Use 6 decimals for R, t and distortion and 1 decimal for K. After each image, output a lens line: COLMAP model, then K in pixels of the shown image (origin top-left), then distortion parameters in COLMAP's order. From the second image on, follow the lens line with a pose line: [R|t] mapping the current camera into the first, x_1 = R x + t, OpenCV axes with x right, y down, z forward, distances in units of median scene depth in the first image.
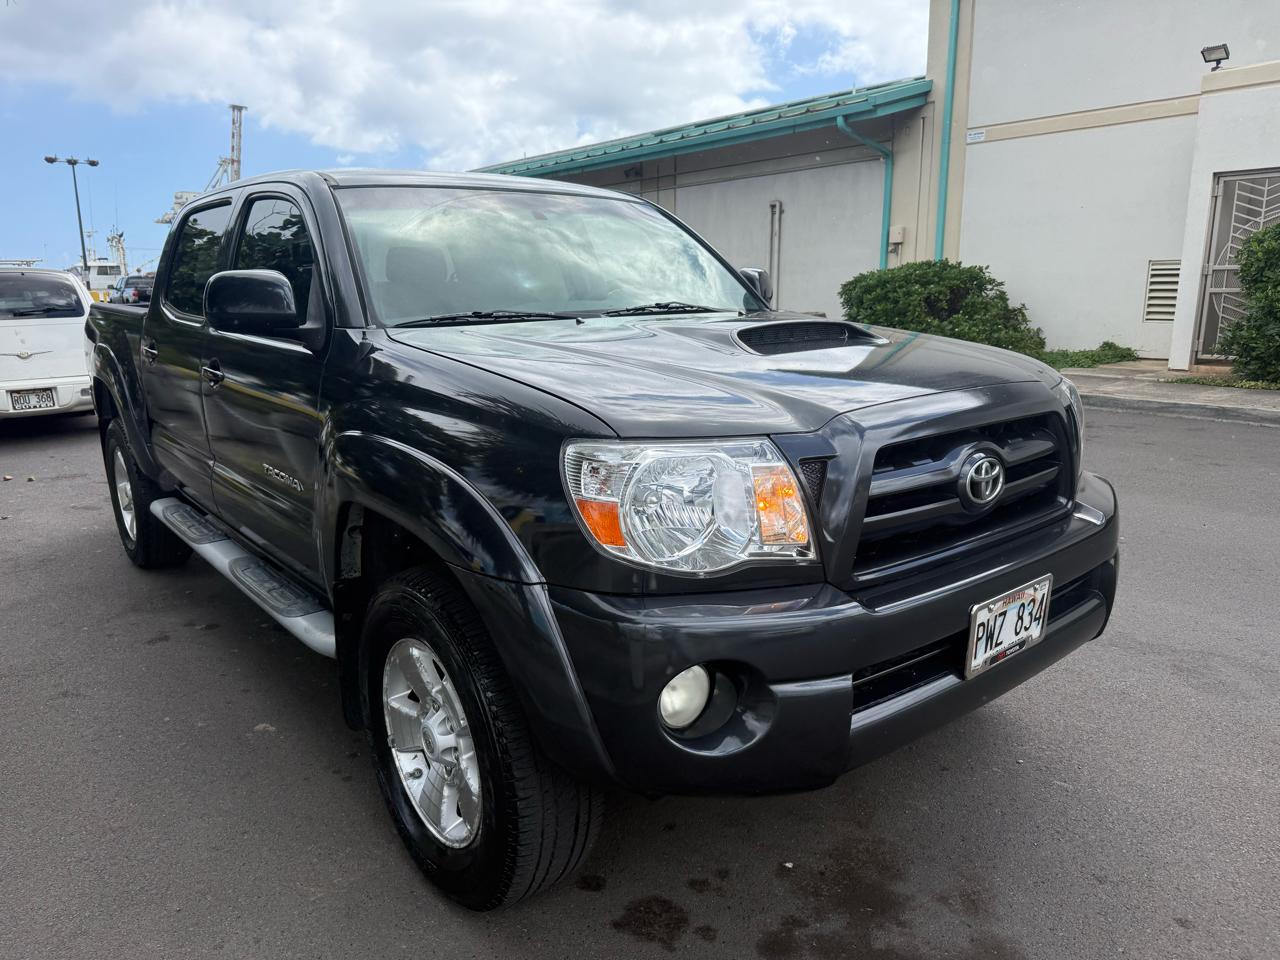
lens RADIAL K [[917.8, 0, 639.1], [0, 917.8, 492.8], [0, 0, 1]] dist [0.023318, -0.034056]
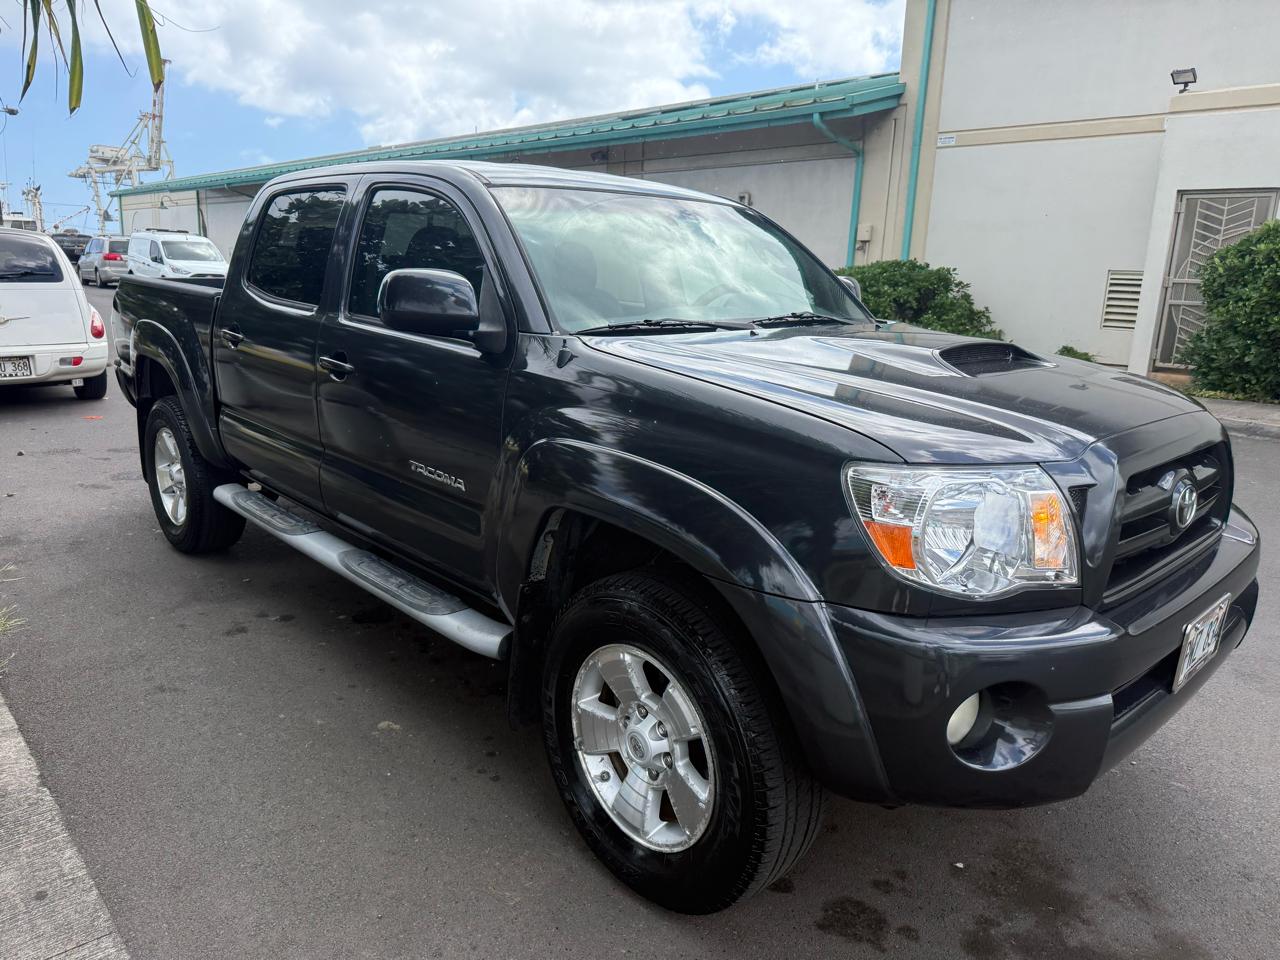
lens RADIAL K [[918.4, 0, 640.0], [0, 918.4, 480.0], [0, 0, 1]] dist [0.023847, -0.029256]
pose [[0.996284, 0.026553, 0.081937, -0.083727], [-0.027068, 0.999620, 0.005172, -0.007696], [-0.081769, -0.007371, 0.996624, -0.002100]]
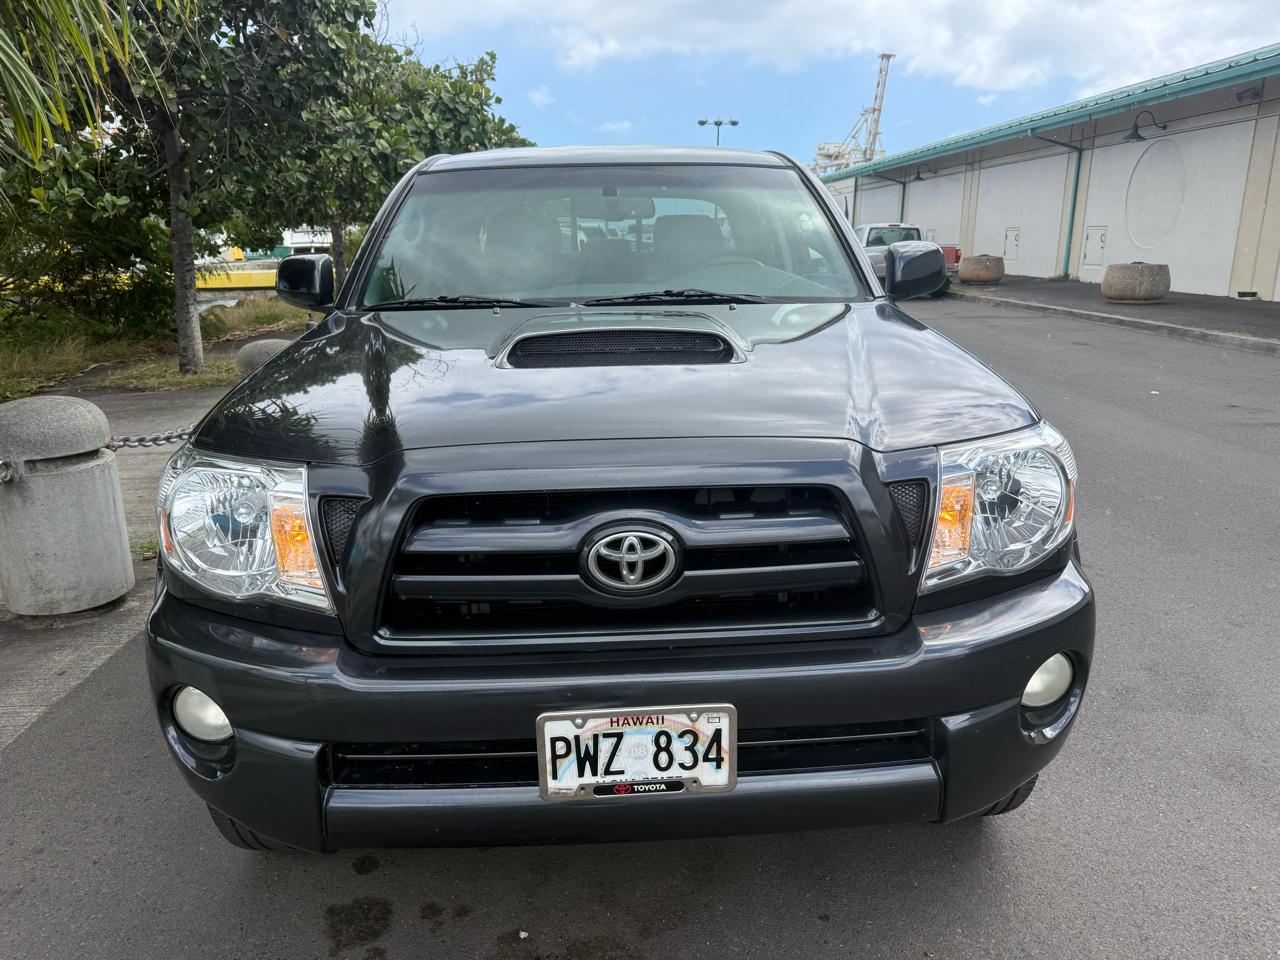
lens RADIAL K [[917.8, 0, 639.1], [0, 917.8, 492.8], [0, 0, 1]] dist [0.023318, -0.034056]
pose [[0.799909, 0.163184, -0.577509, 0.199358], [-0.130814, 0.986592, 0.097586, -0.035222], [0.585691, -0.002514, 0.810531, 0.095760]]
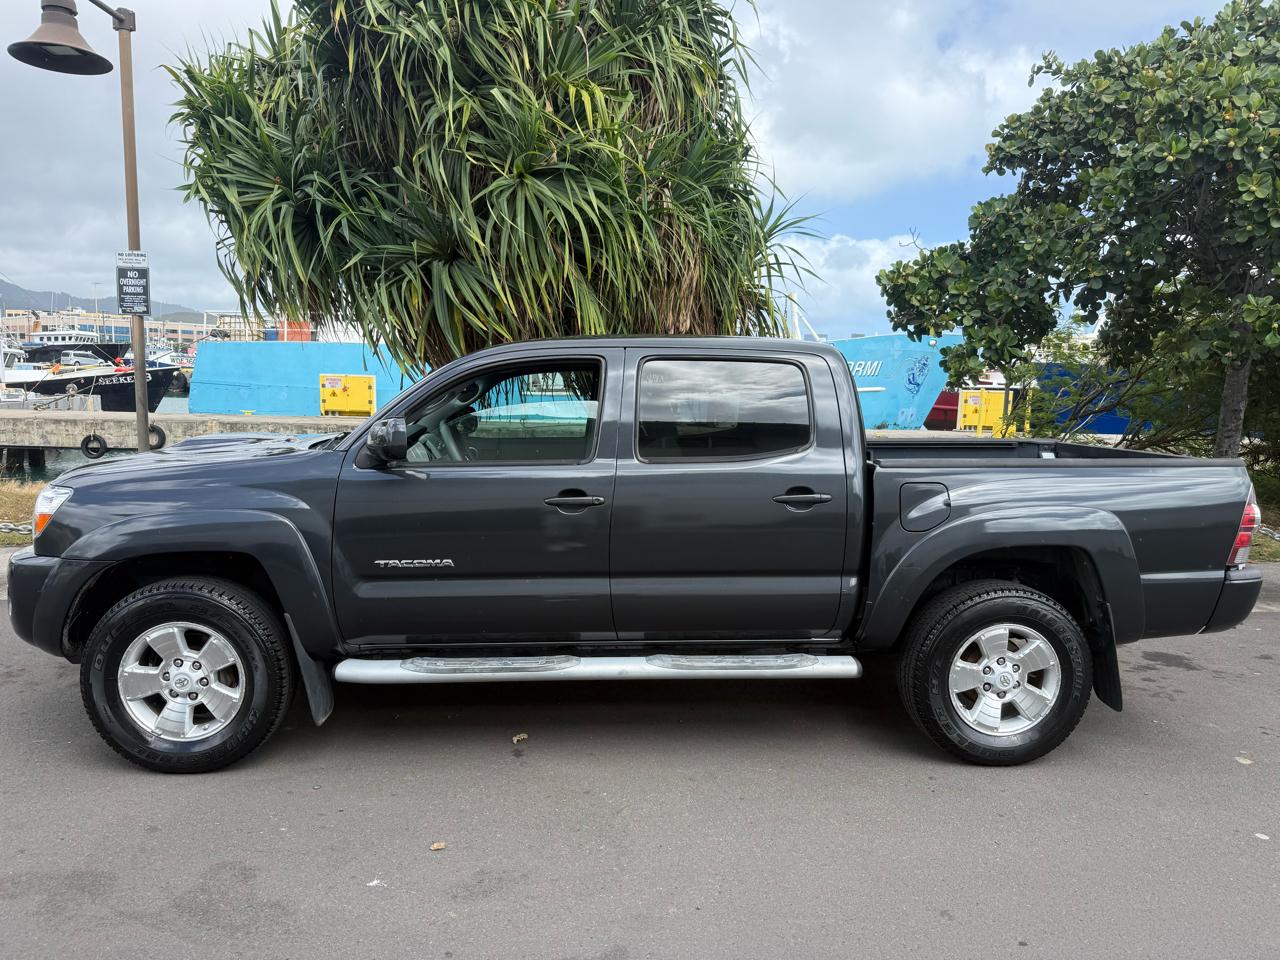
lens RADIAL K [[911.1, 0, 634.8], [0, 911.1, 480.7], [0, 0, 1]] dist [0.082296, -0.114241]
pose [[-0.586758, 0.086954, -0.805080, 0.347878], [-0.197240, 0.948926, 0.246243, -0.215560], [0.785373, 0.303279, -0.539639, 0.799236]]
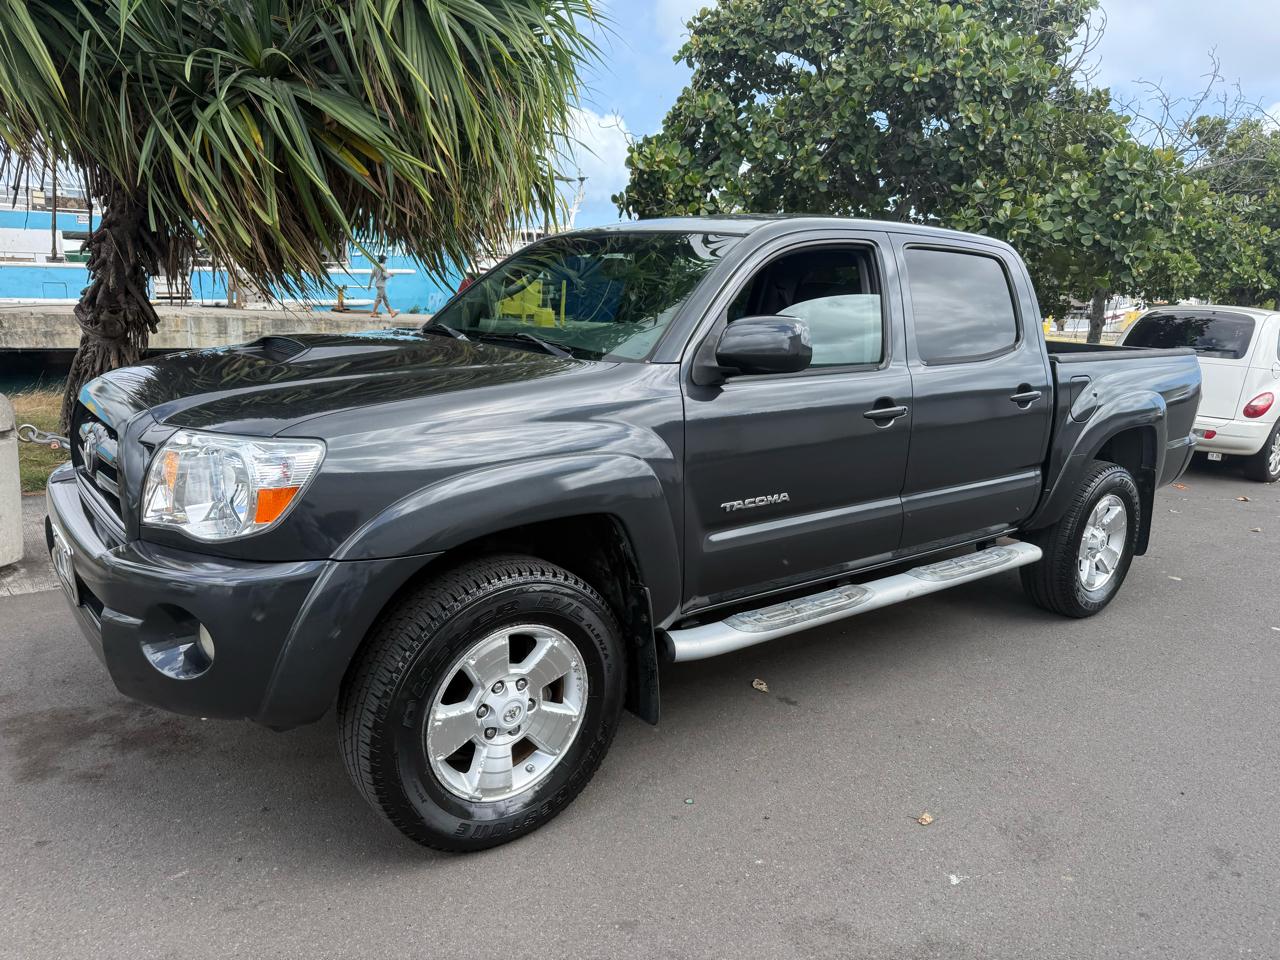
lens RADIAL K [[912.6, 0, 639.6], [0, 912.6, 483.3], [0, 0, 1]] dist [0.034432, -0.043380]
pose [[-0.022064, 0.224957, -0.974119, 0.399533], [-0.276485, 0.934982, 0.222181, -0.116922], [0.960765, 0.274232, 0.041568, 0.417801]]
